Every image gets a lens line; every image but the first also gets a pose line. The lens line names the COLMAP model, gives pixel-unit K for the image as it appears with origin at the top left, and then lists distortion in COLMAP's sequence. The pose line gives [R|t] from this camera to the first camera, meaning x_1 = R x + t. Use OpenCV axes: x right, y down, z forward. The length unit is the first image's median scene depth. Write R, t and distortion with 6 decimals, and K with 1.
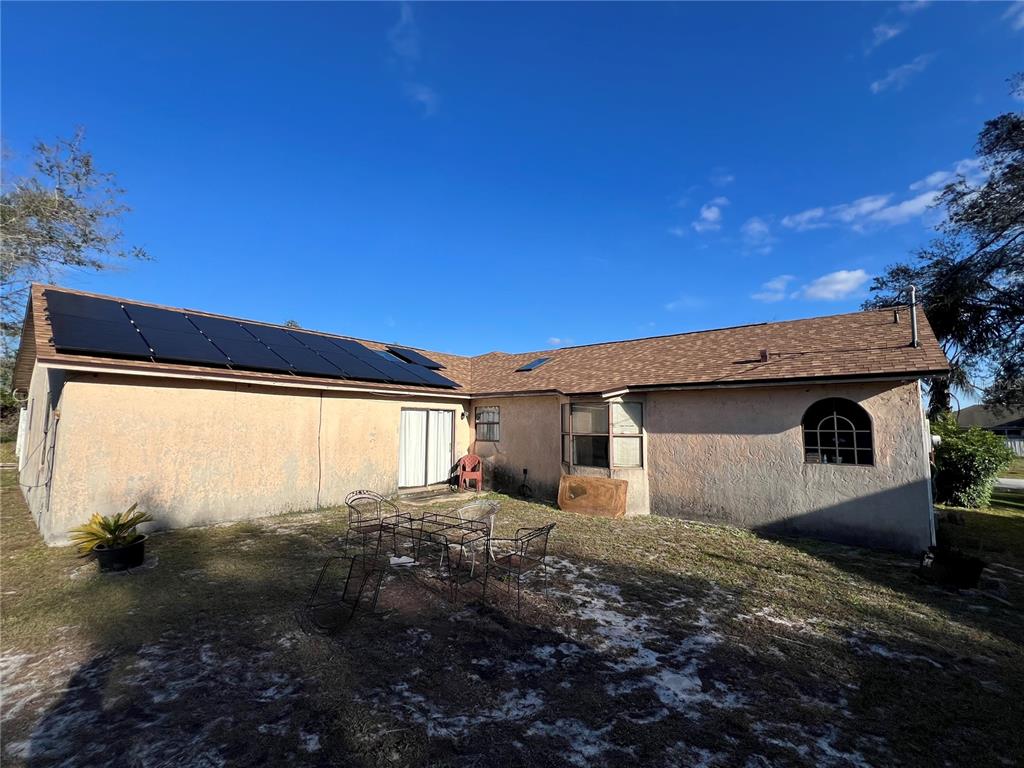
lens RADIAL K [[437.6, 0, 508.8], [0, 437.6, 386.5], [0, 0, 1]] dist [-0.004914, -0.000031]
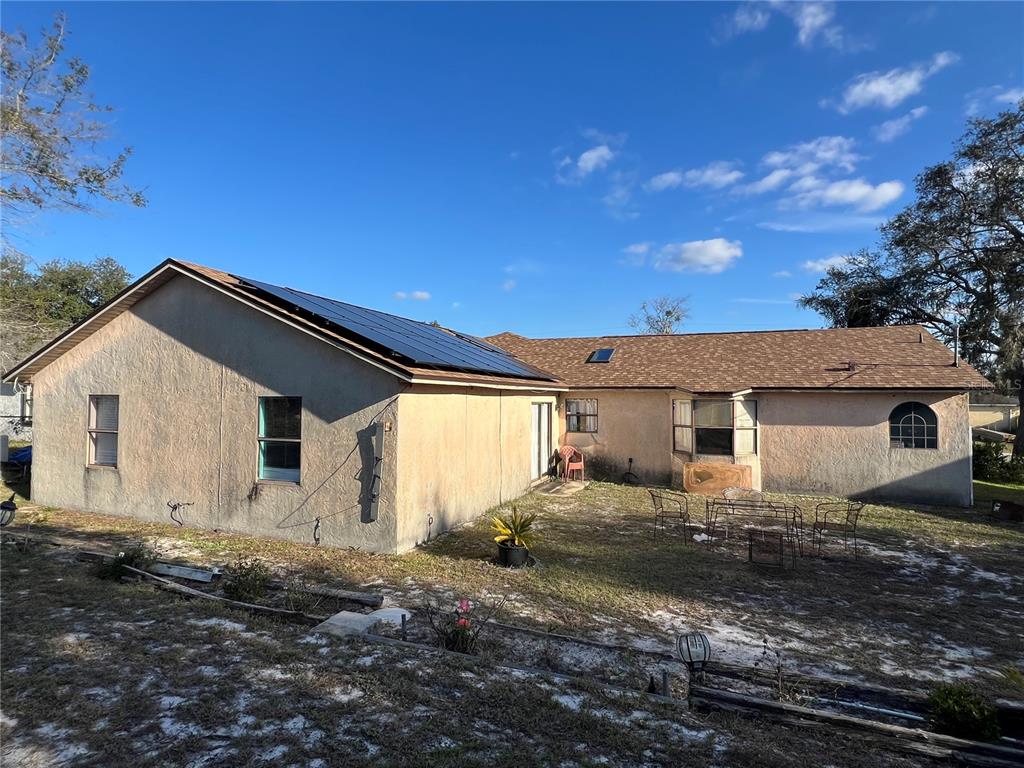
lens RADIAL K [[525.7, 0, 509.2], [0, 525.7, 386.2], [0, 0, 1]] dist [-0.004128, 0.002193]
pose [[0.950128, 0.004956, 0.311820, -0.808608], [-0.025287, 0.997806, 0.061192, -0.074897], [-0.310832, -0.066025, 0.948169, -0.155839]]
